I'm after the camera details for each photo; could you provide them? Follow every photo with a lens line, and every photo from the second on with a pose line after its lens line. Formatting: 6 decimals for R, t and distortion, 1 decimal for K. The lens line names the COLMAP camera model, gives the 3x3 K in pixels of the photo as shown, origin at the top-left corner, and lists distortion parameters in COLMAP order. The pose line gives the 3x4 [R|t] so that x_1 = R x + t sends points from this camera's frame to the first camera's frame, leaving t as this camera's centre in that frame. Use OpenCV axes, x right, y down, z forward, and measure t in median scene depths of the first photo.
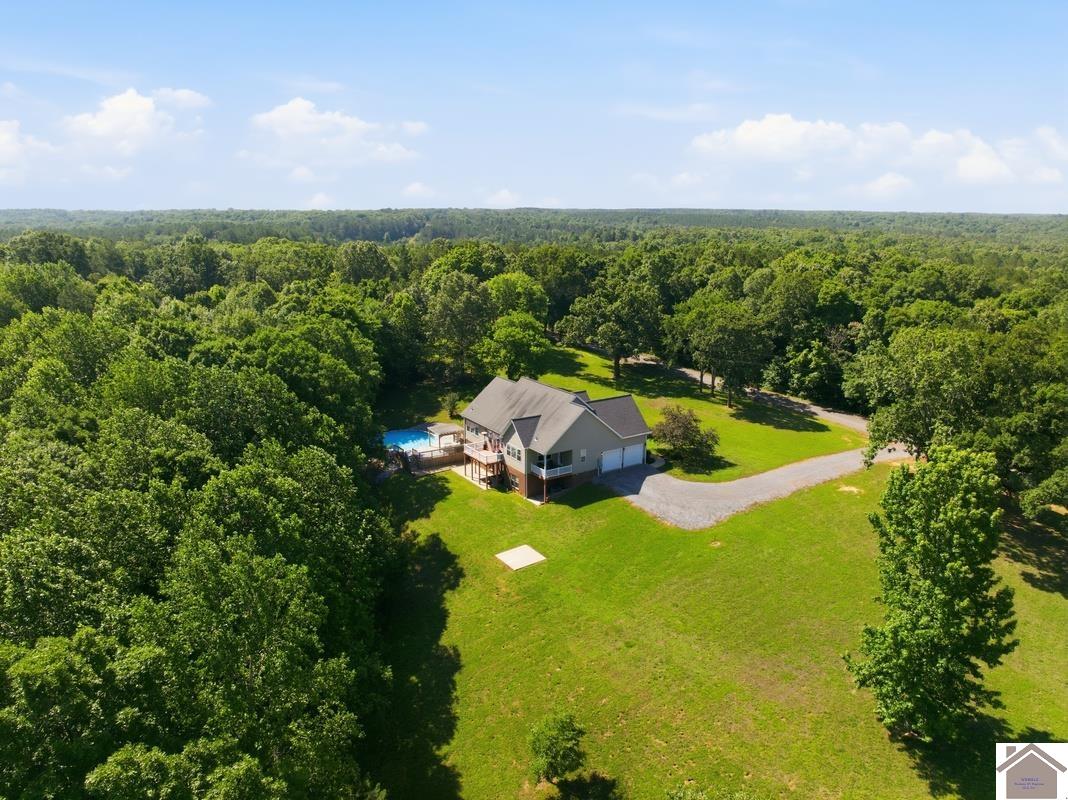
lens RADIAL K [[749.0, 0, 534.0], [0, 749.0, 400.0], [0, 0, 1]] dist [-0.040181, 0.005568]
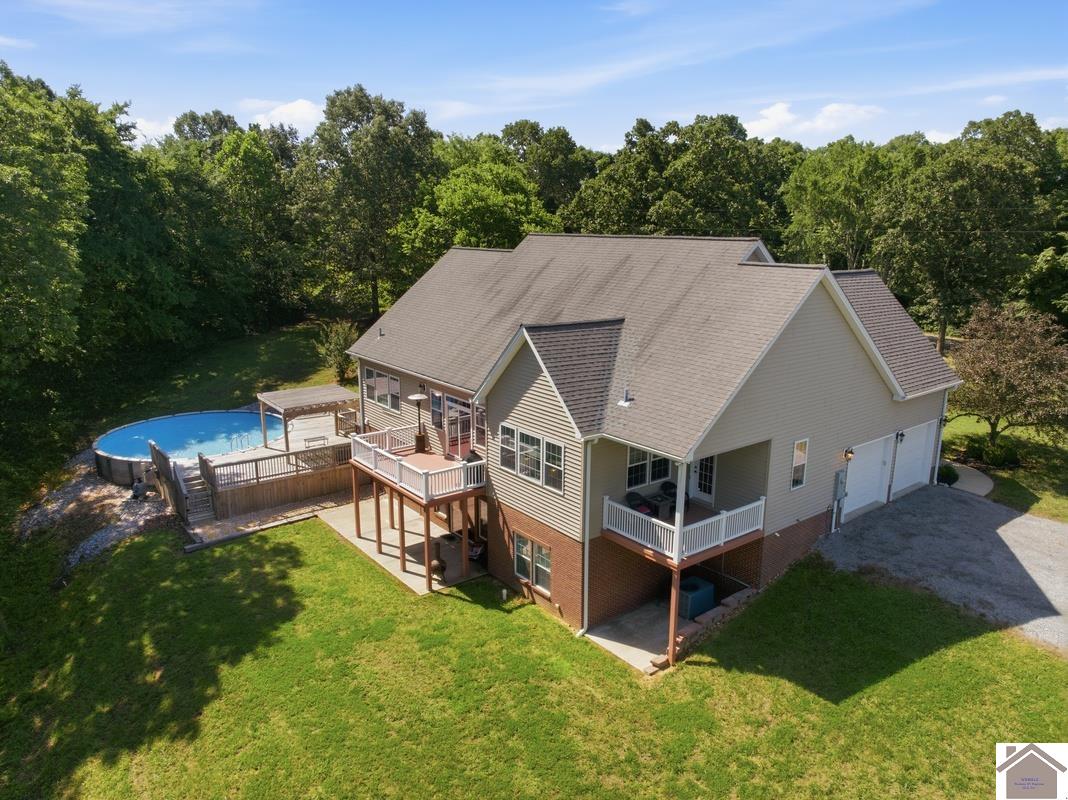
lens RADIAL K [[737.5, 0, 534.0], [0, 737.5, 400.0], [0, 0, 1]] dist [-0.034760, 0.001674]
pose [[0.996397, -0.015858, 0.083312, -0.044983], [0.017475, 0.999672, -0.018711, 0.052816], [-0.082988, 0.020099, 0.996348, 0.711099]]
